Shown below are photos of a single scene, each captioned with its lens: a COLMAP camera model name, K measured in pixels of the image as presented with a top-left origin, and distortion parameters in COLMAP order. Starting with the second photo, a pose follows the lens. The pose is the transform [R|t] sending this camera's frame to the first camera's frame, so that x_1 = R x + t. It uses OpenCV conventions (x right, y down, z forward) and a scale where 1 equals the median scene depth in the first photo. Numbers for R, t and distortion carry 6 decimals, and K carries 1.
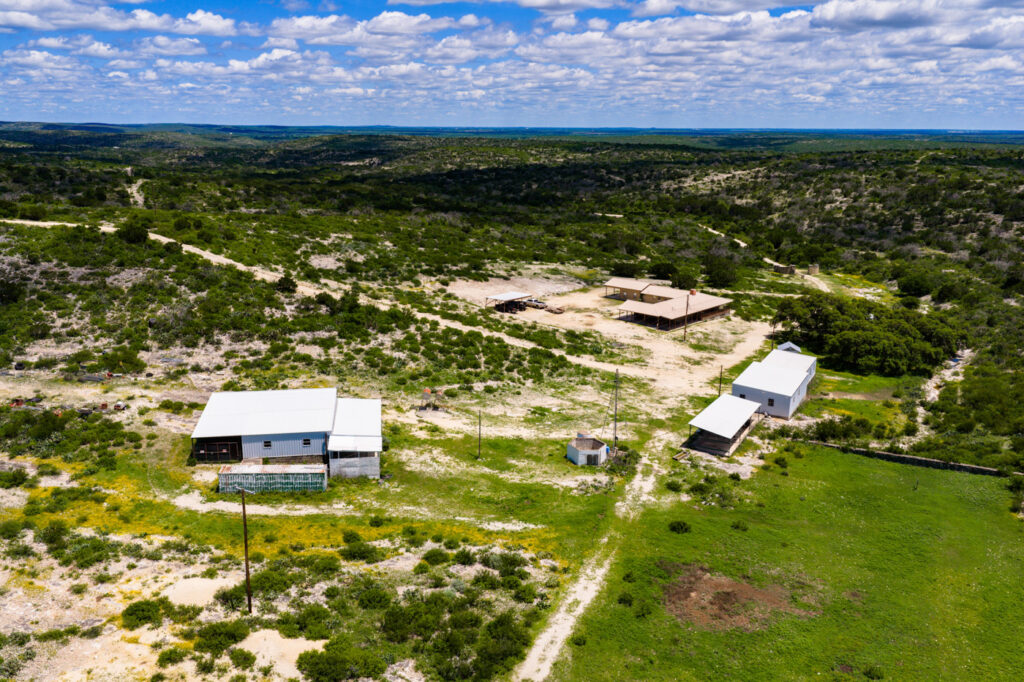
lens RADIAL K [[853.3, 0, 516.6], [0, 853.3, 362.7], [0, 0, 1]] dist [0.015338, -0.021916]
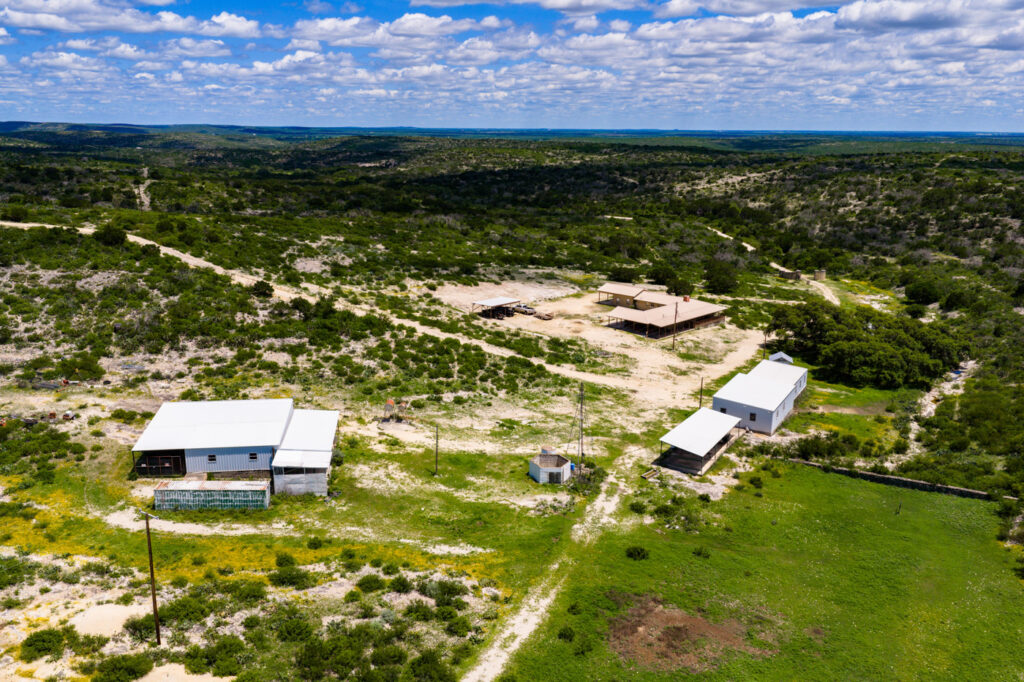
lens RADIAL K [[853.3, 0, 515.9], [0, 853.3, 359.9], [0, 0, 1]] dist [0.015338, -0.021916]
pose [[0.999649, 0.008659, -0.025053, 0.039773], [-0.008775, 0.999951, -0.004515, -0.007434], [0.025012, 0.004734, 0.999676, 0.027854]]
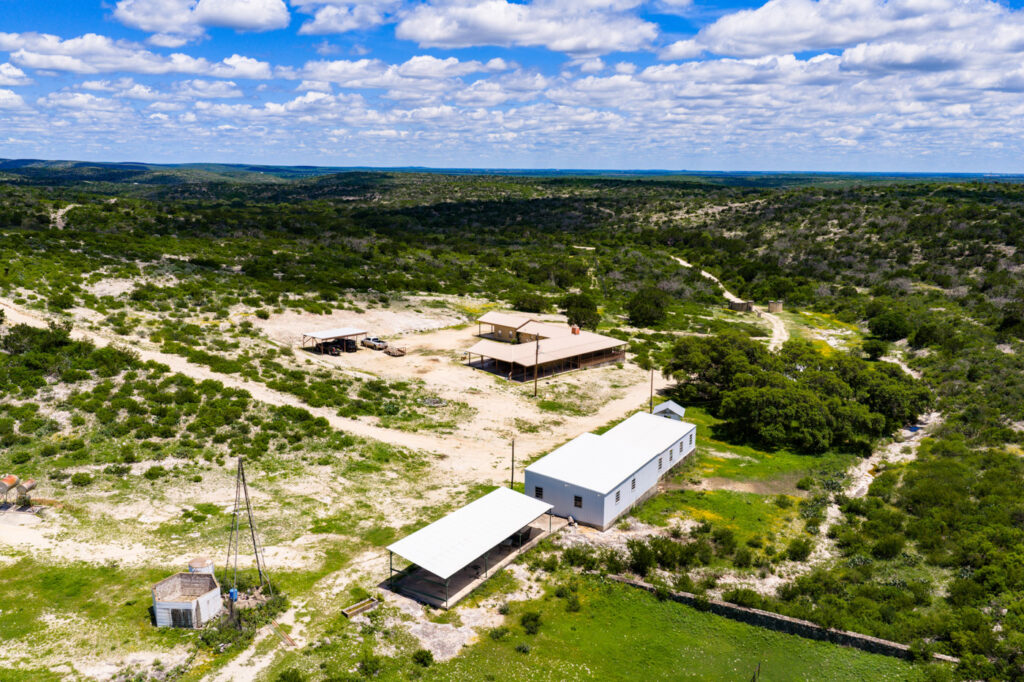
lens RADIAL K [[853.3, 0, 517.2], [0, 853.3, 337.4], [0, 0, 1]] dist [0.015338, -0.021916]
pose [[0.999188, 0.011696, -0.038552, 0.192937], [-0.014562, 0.997083, -0.074923, -0.019484], [0.037564, 0.075424, 0.996444, 0.246817]]
